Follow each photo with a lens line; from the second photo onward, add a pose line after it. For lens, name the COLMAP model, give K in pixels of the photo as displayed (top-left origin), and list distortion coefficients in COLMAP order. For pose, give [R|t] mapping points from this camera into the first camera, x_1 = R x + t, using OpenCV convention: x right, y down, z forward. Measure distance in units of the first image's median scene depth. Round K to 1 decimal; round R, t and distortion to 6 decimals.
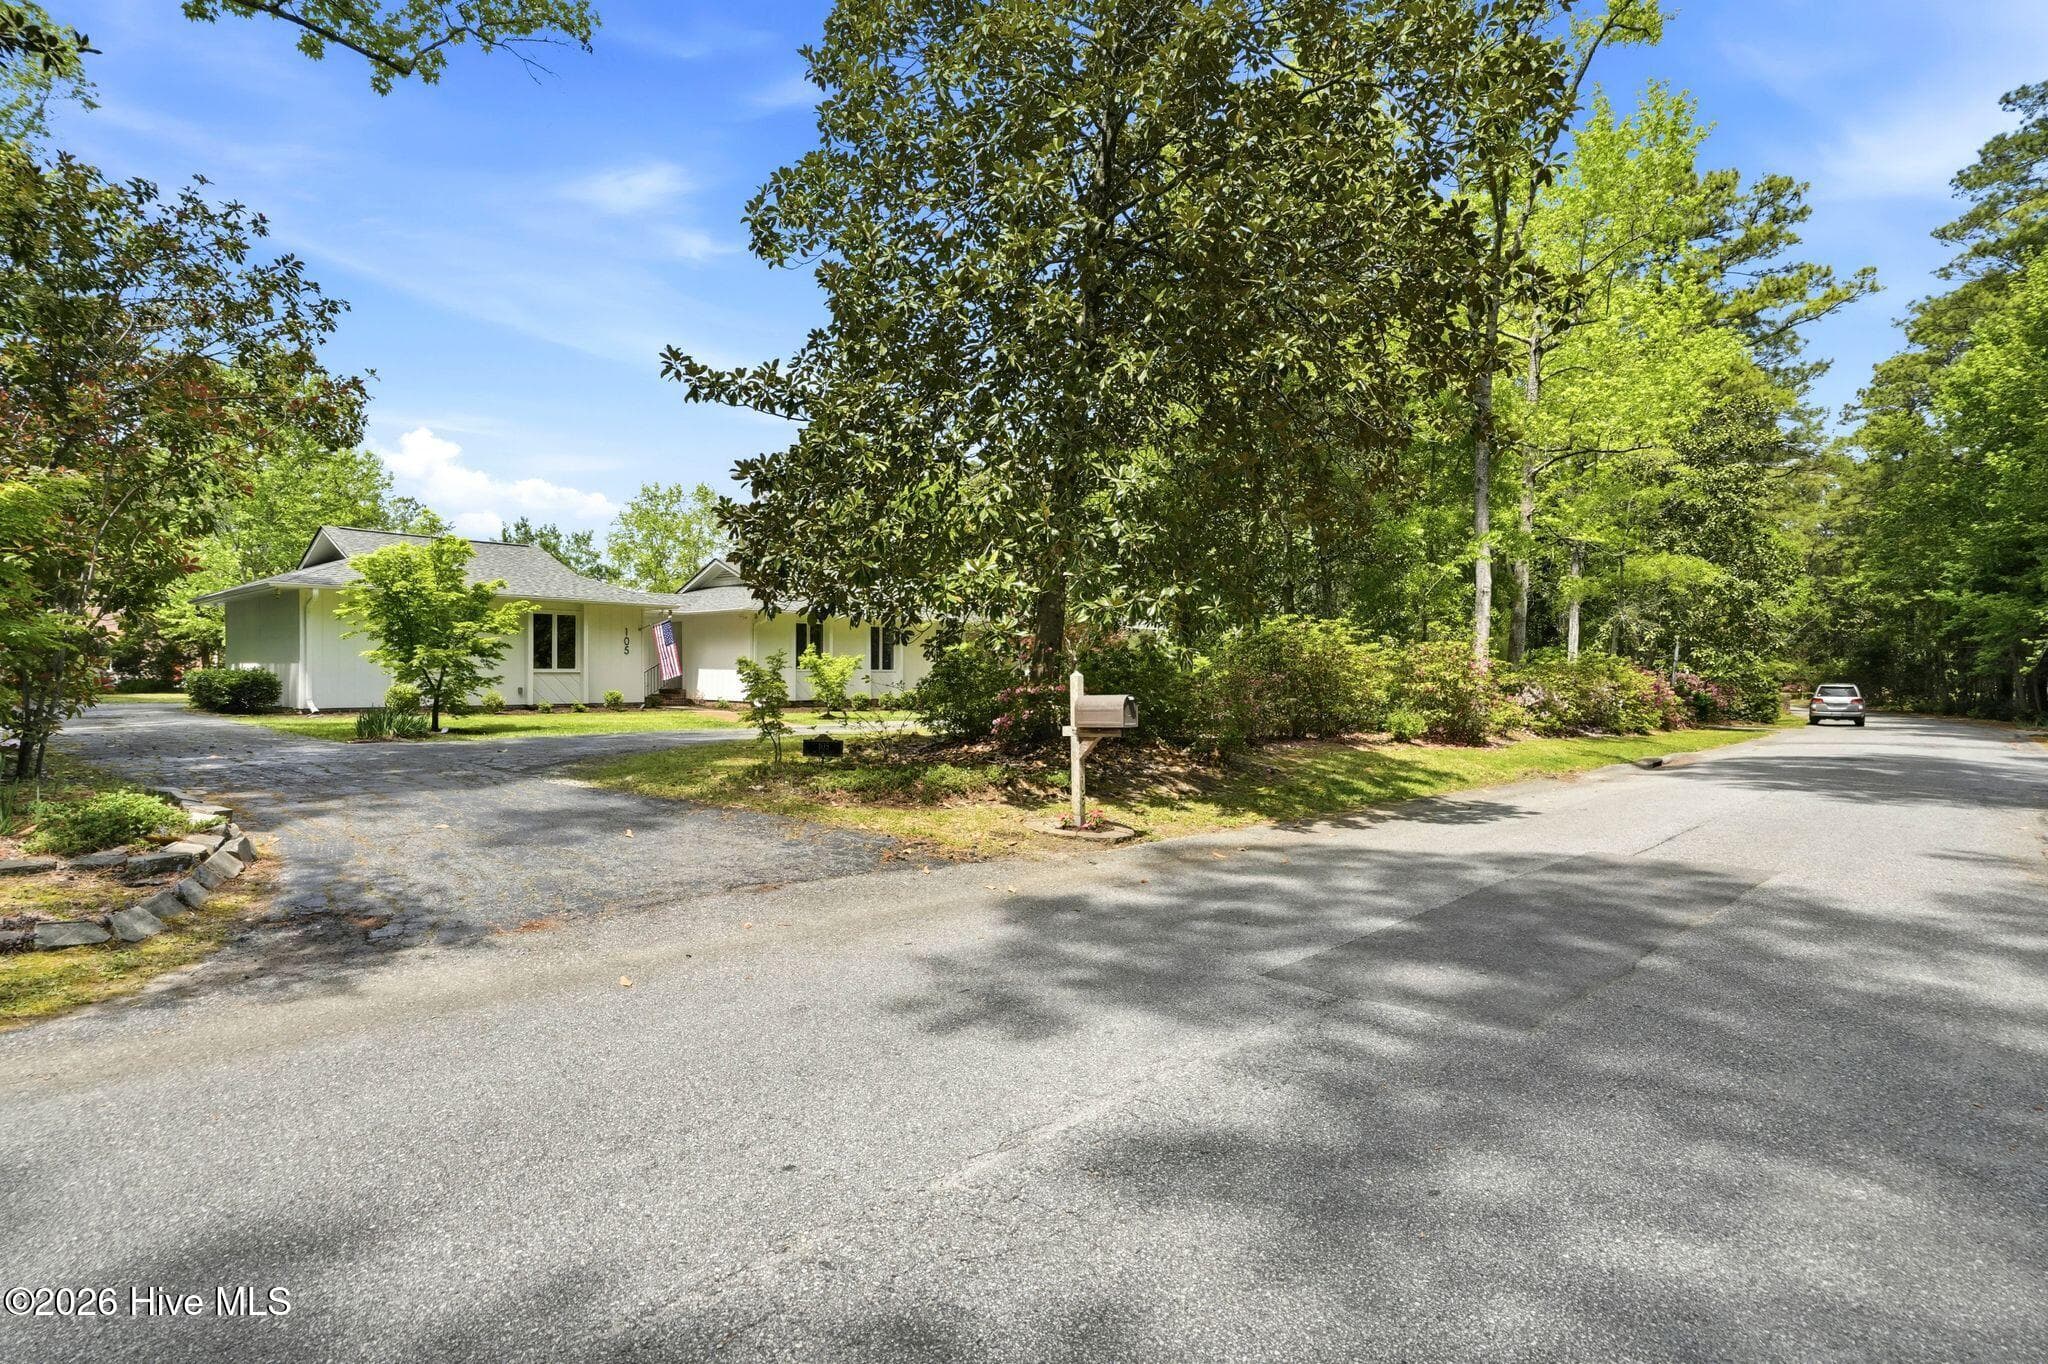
lens RADIAL K [[964.9, 0, 1024.0], [0, 964.9, 682.0], [0, 0, 1]] dist [0.000870, 0.000334]
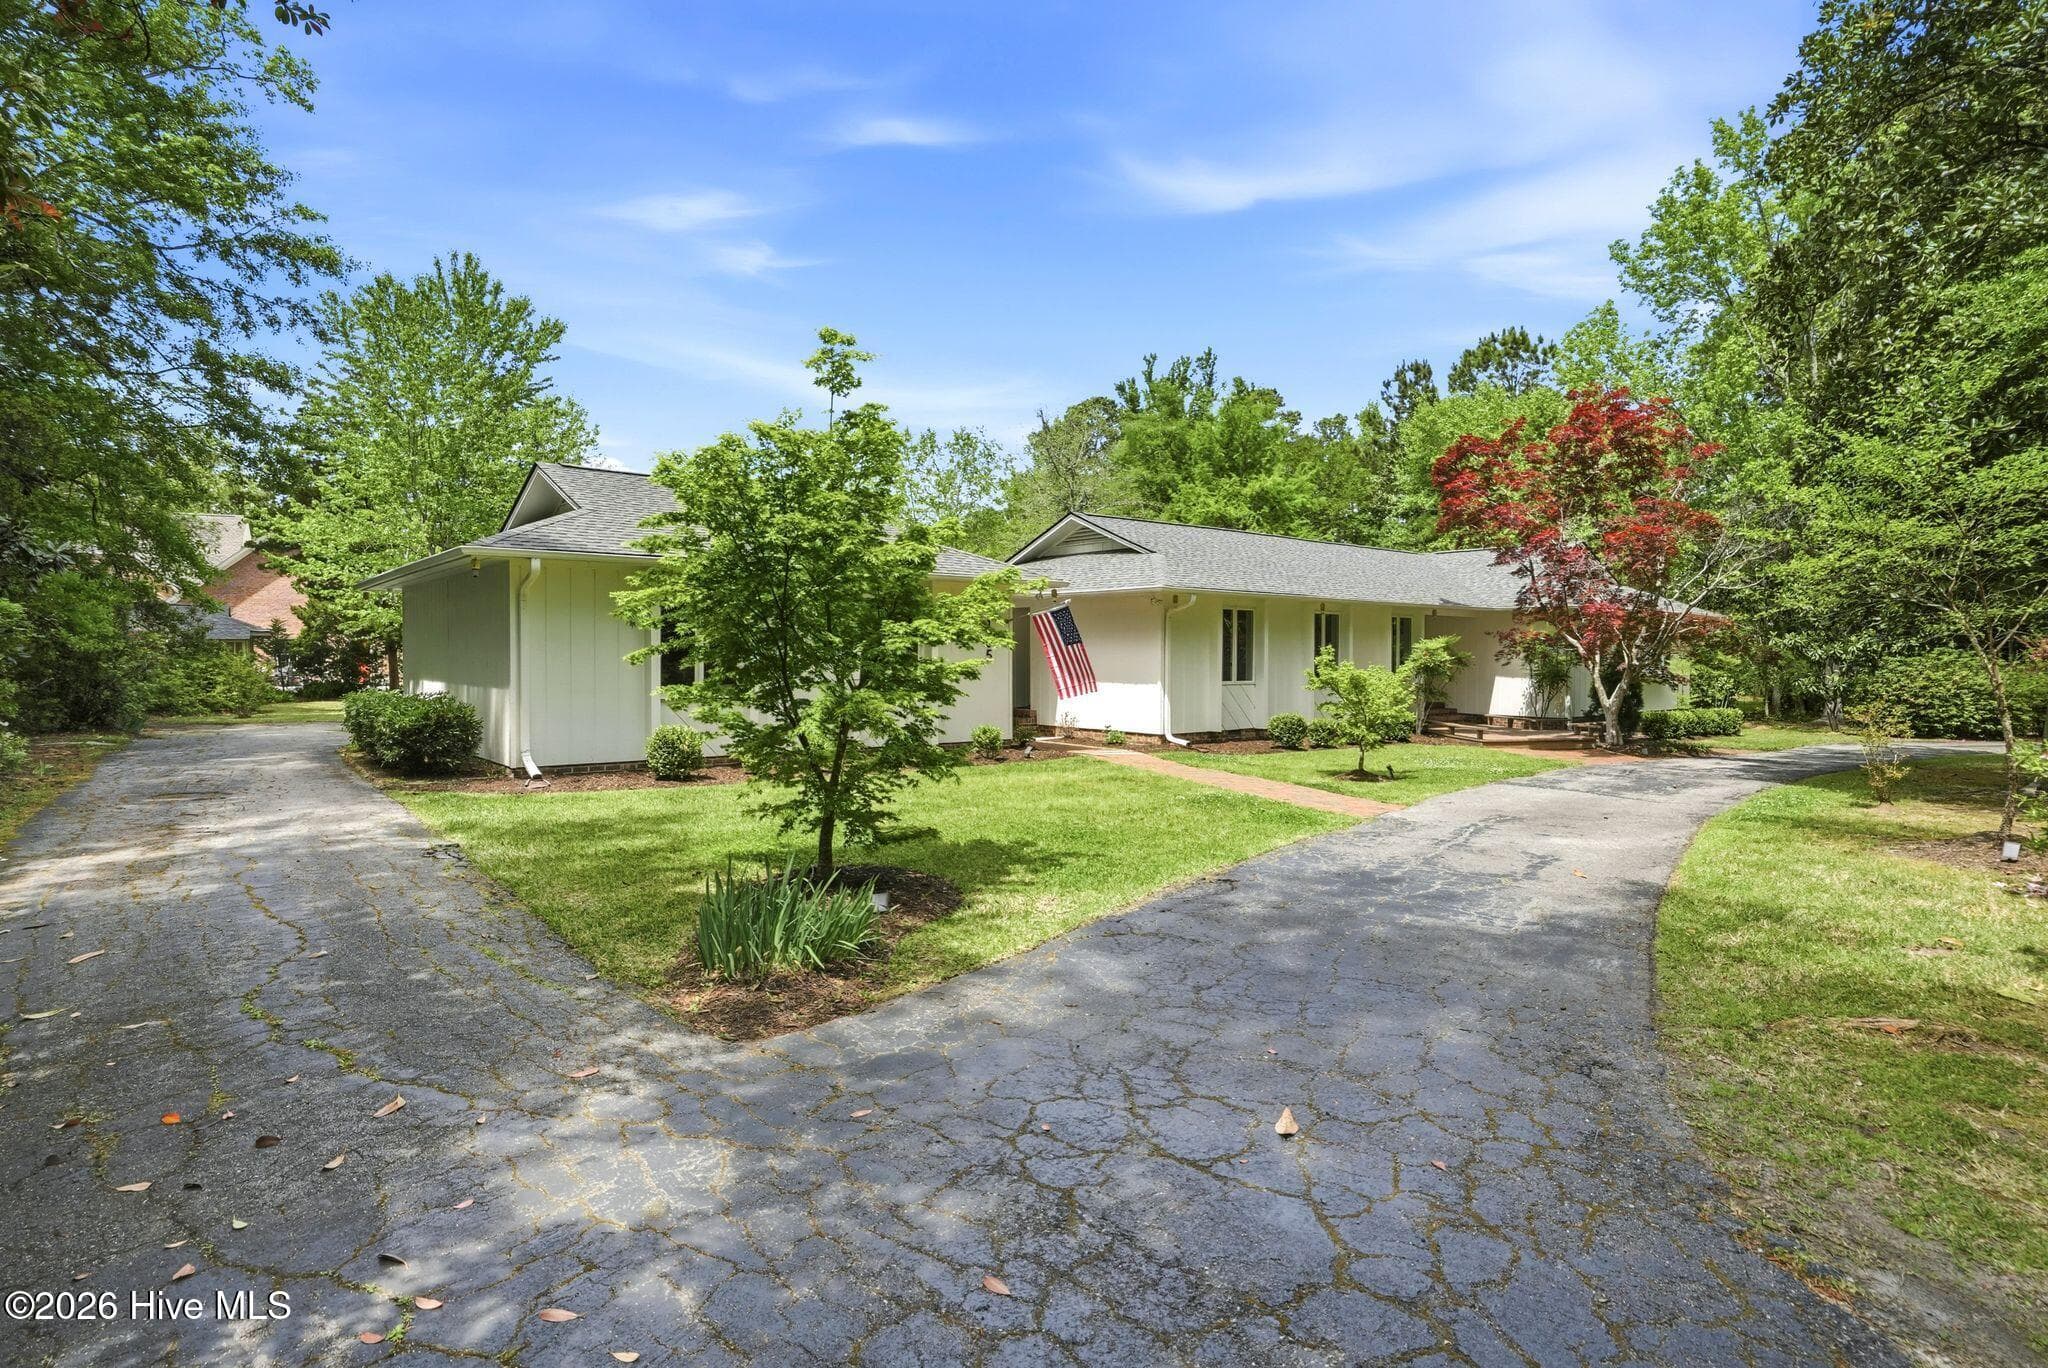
lens RADIAL K [[952.6, 0, 1019.8], [0, 952.6, 669.0], [0, 0, 1]] dist [-0.027339, 0.000618]
pose [[0.991760, 0.000519, -0.128111, -0.266939], [0.000430, 0.999973, 0.007384, -0.025062], [0.128111, -0.007379, 0.991732, 0.340973]]
